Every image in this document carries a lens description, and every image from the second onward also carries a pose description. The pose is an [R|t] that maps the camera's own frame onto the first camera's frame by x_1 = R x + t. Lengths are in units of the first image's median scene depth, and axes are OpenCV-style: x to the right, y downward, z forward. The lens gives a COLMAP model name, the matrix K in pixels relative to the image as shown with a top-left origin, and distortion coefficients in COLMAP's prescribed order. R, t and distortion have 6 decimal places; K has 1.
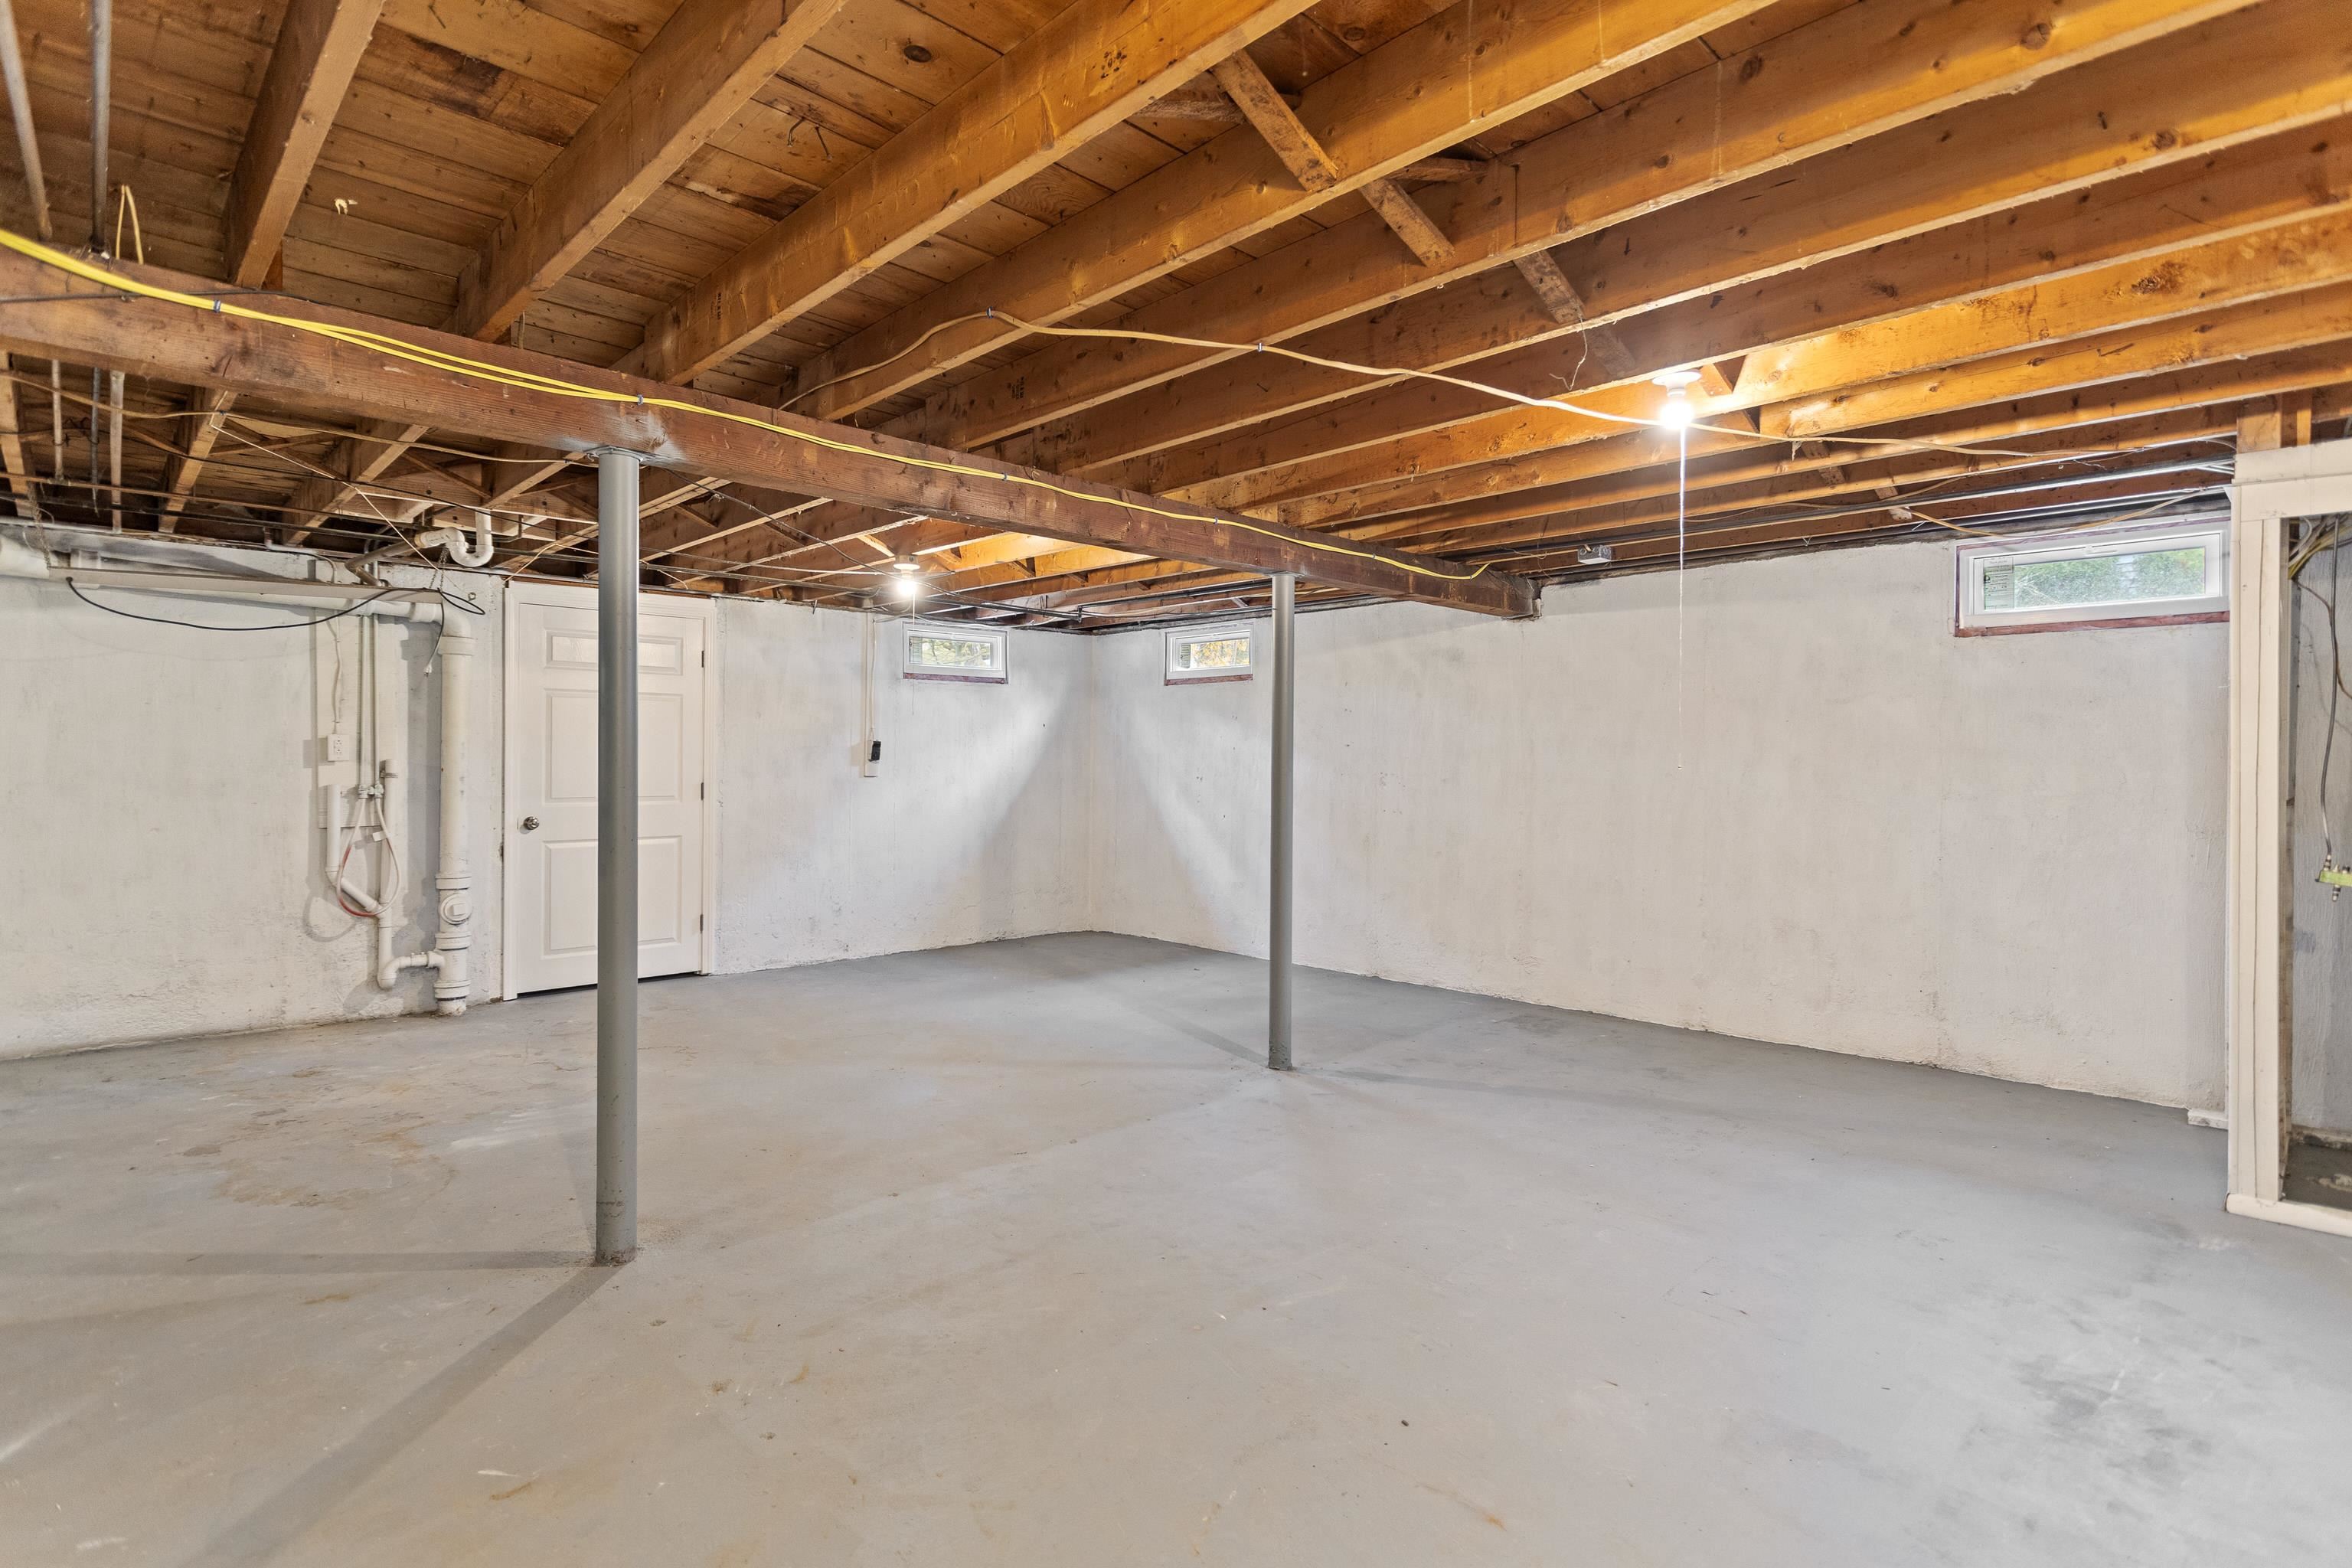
lens RADIAL K [[1114.2, 0, 1184.4], [0, 1114.2, 767.6], [0, 0, 1]] dist [0.000783, 0.000167]
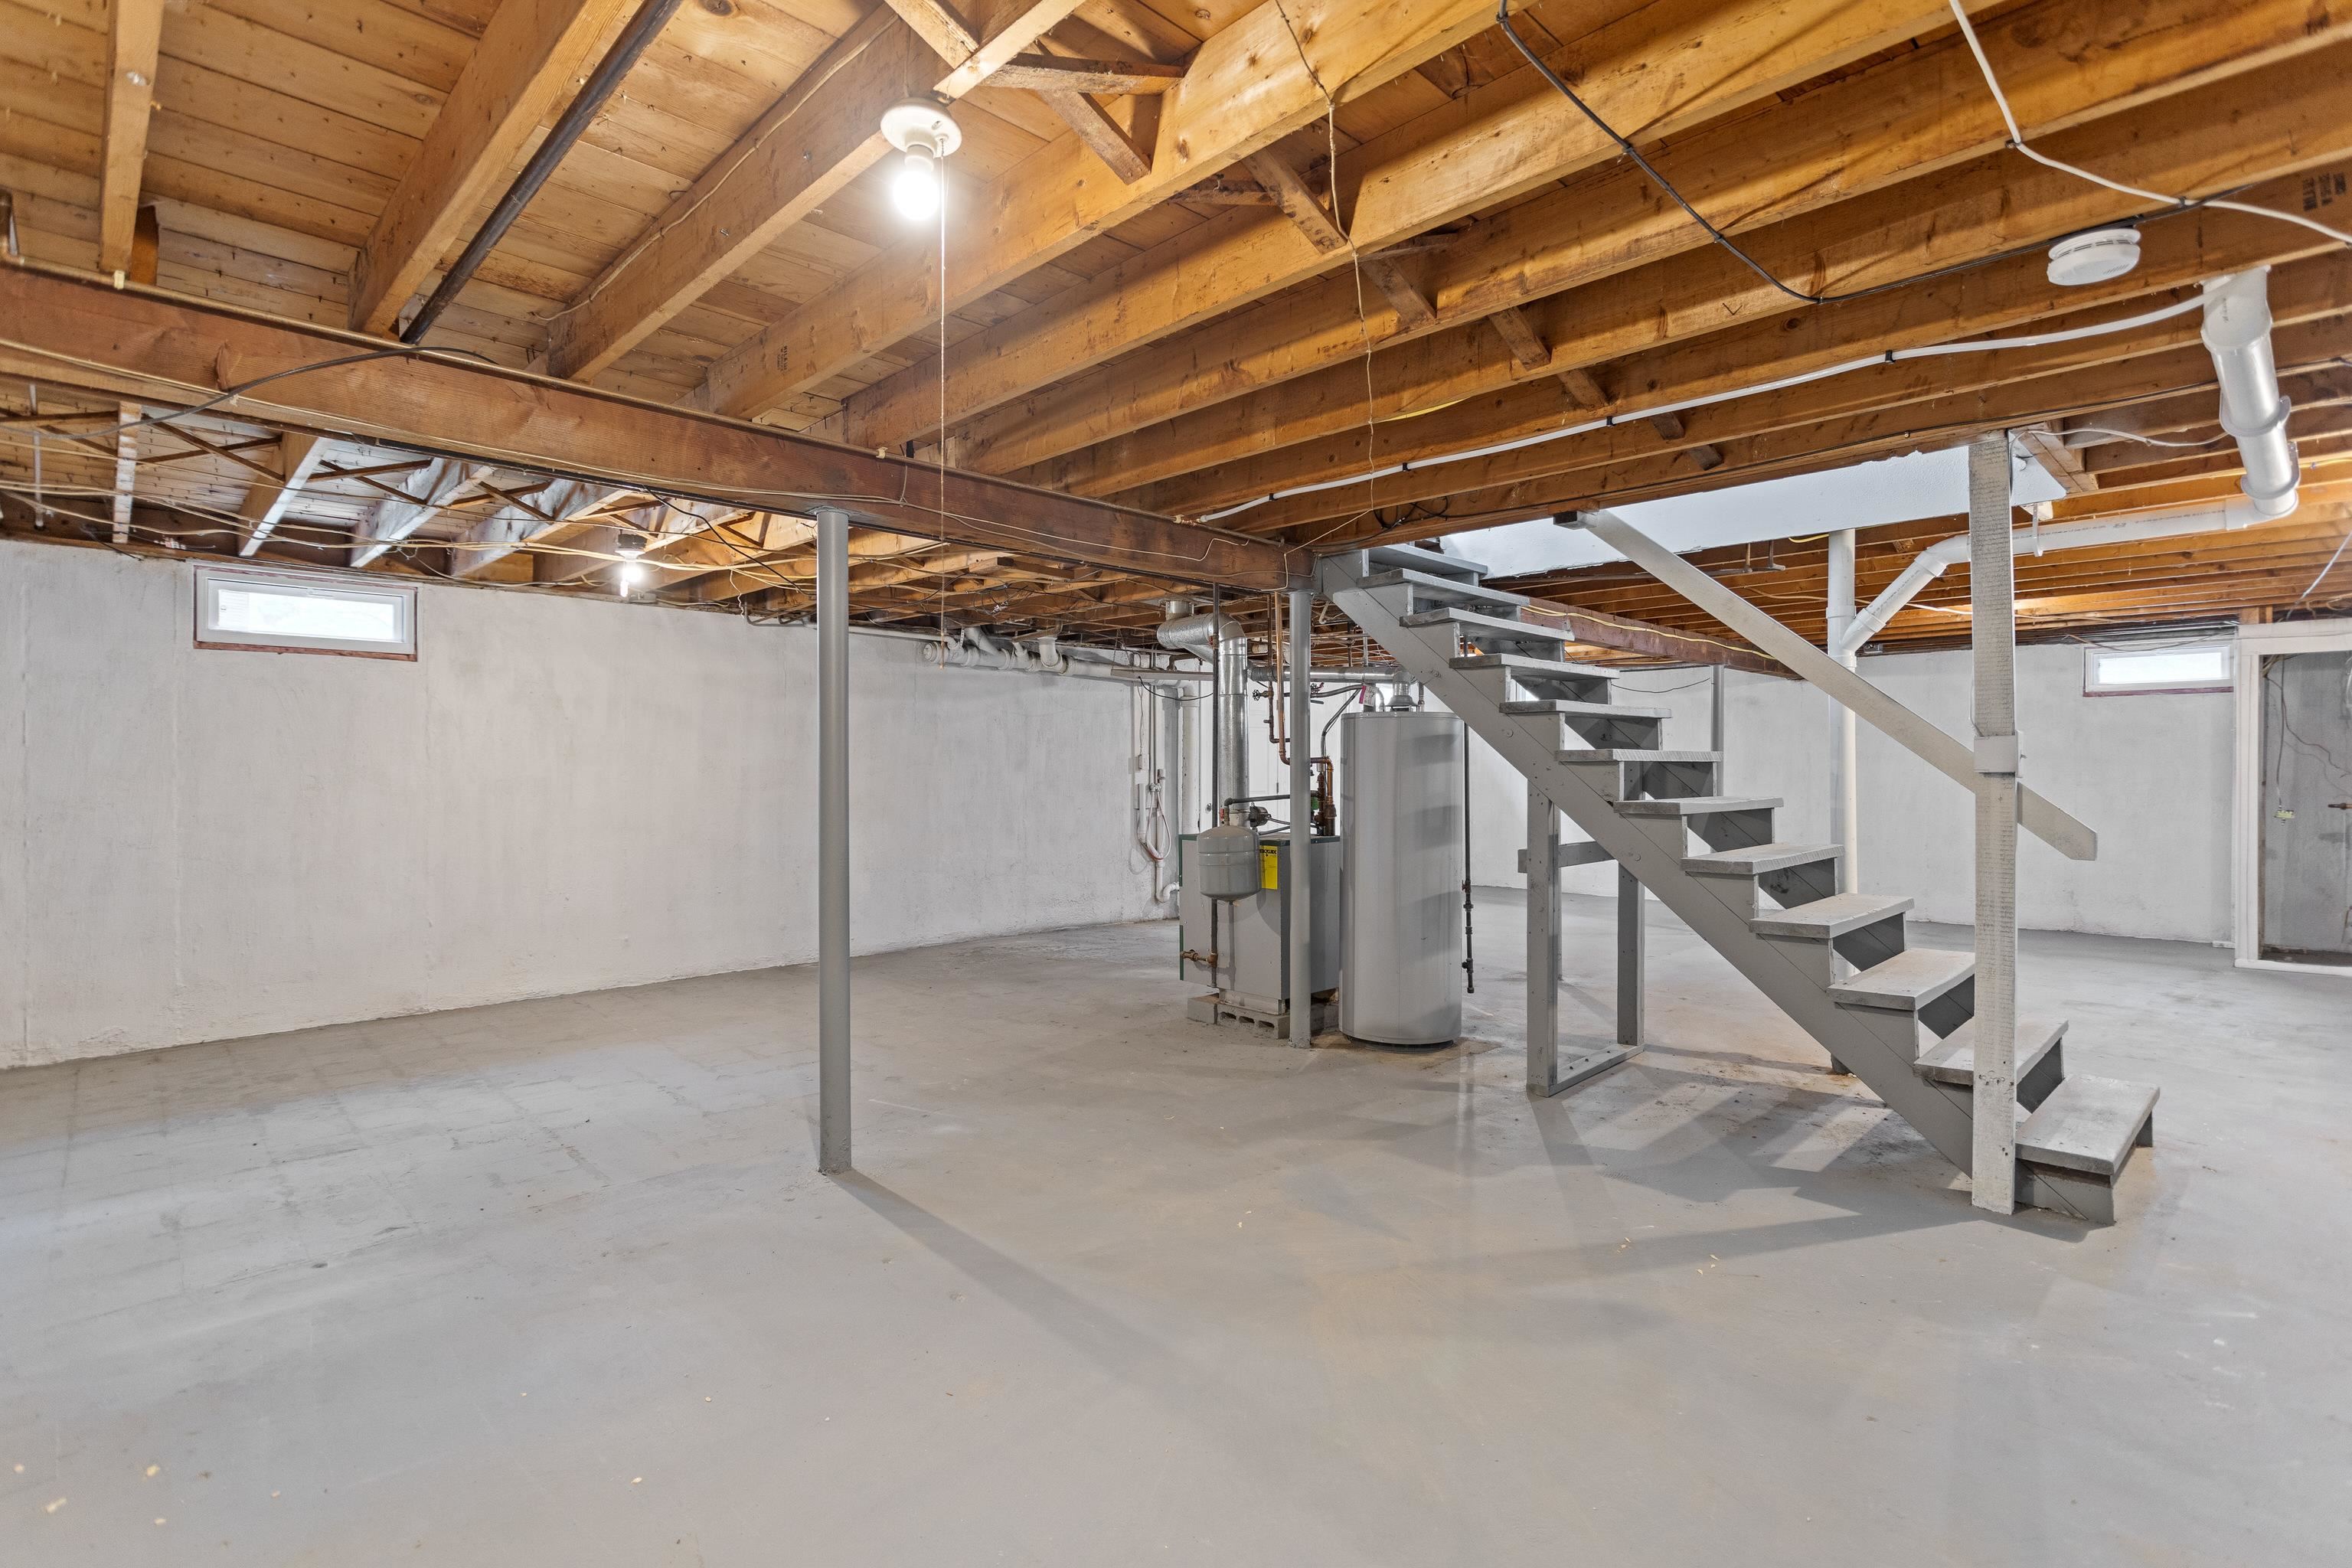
lens RADIAL K [[1111.4, 0, 1162.8], [0, 1111.4, 780.4], [0, 0, 1]] dist [-0.004490, -0.000347]
pose [[0.999976, -0.006905, -0.000261, -0.760849], [0.006905, 0.999975, 0.001334, 0.008264], [0.000251, -0.001336, 0.999999, -0.762233]]
